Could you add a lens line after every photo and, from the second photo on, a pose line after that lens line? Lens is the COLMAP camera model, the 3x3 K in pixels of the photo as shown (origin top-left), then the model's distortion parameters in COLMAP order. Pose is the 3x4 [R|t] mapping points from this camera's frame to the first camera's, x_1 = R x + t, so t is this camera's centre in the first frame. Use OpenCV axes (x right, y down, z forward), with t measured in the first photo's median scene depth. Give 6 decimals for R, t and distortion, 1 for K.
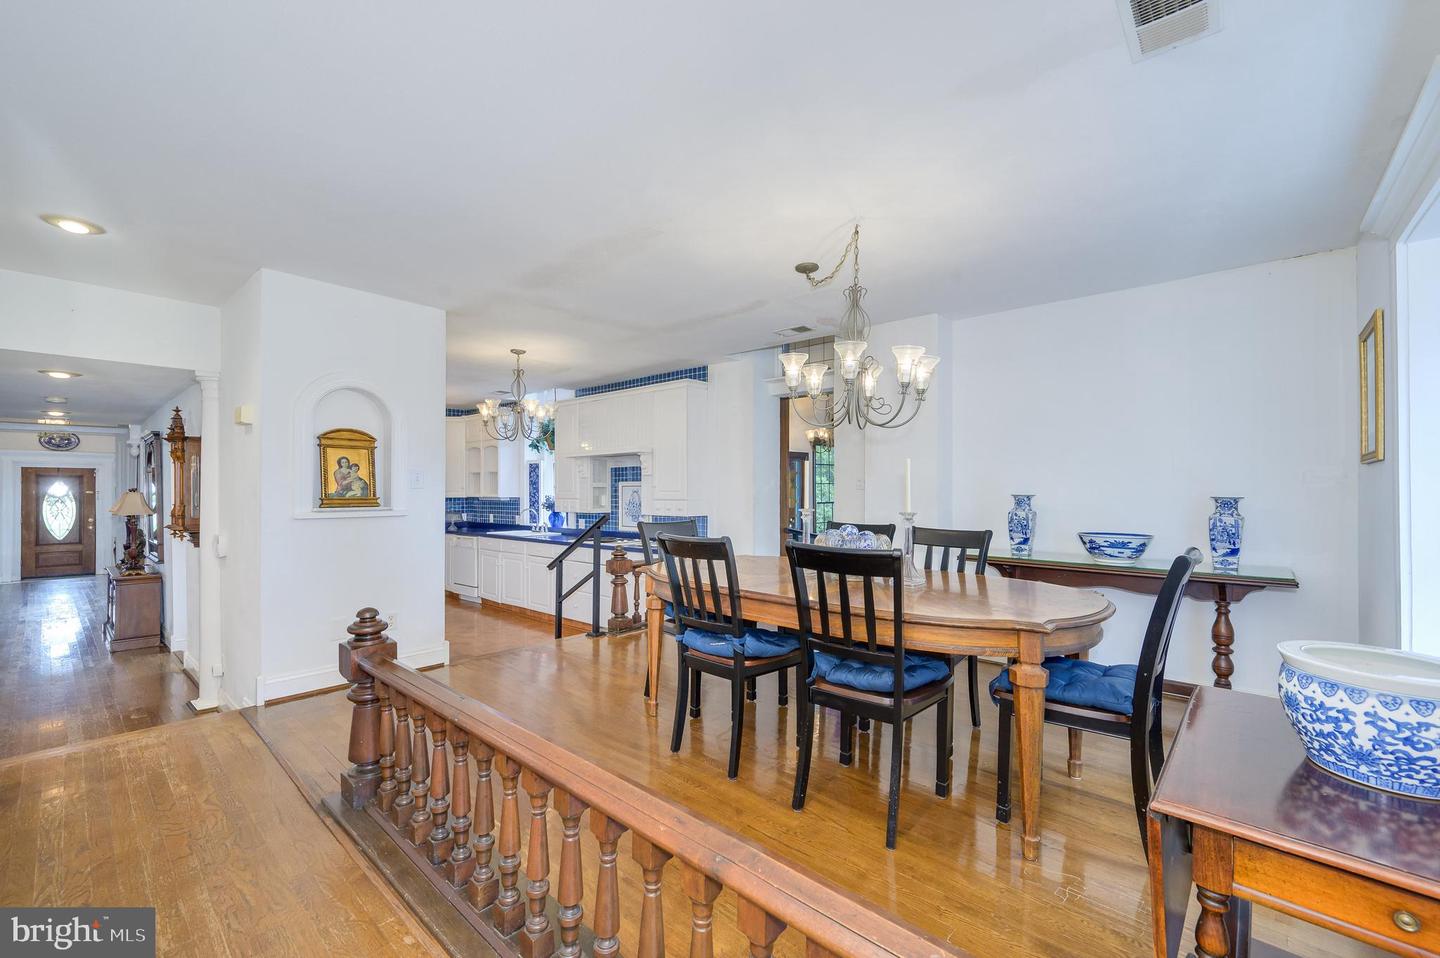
lens RADIAL K [[600.0, 0, 720.6], [0, 600.0, 485.8], [0, 0, 1]] dist [-0.000720, -0.000213]
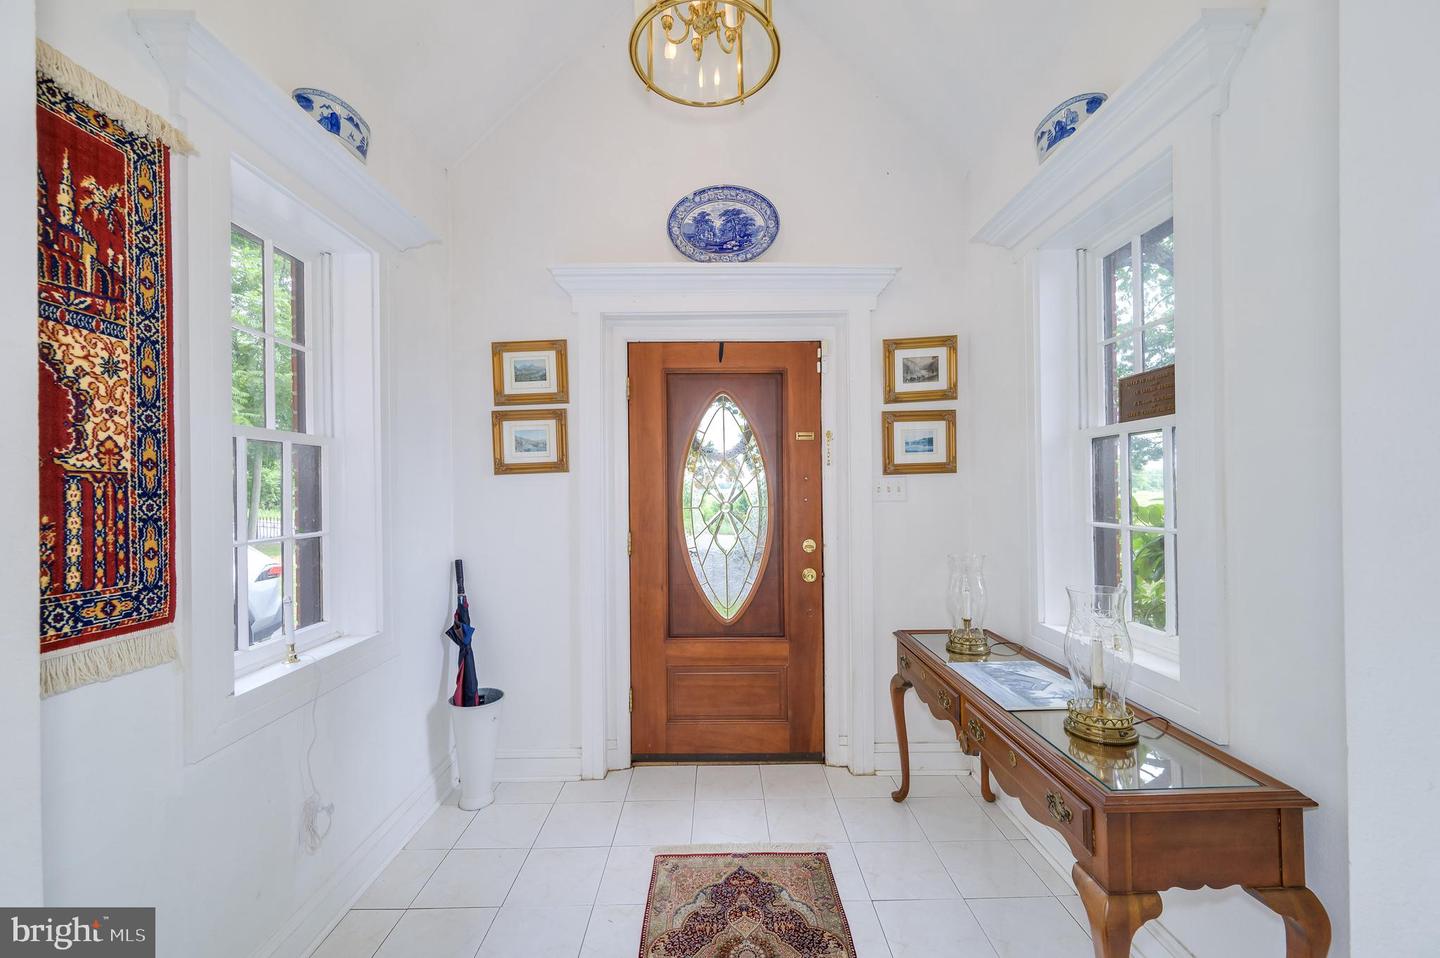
lens RADIAL K [[559.2, 0, 726.1], [0, 559.2, 471.6], [0, 0, 1]] dist [-0.001609, -0.000275]
pose [[0.685008, -0.005699, -0.728513, -0.738812], [0.012684, 0.999911, 0.004105, 0.019804], [0.728425, -0.012052, 0.685020, 0.665342]]
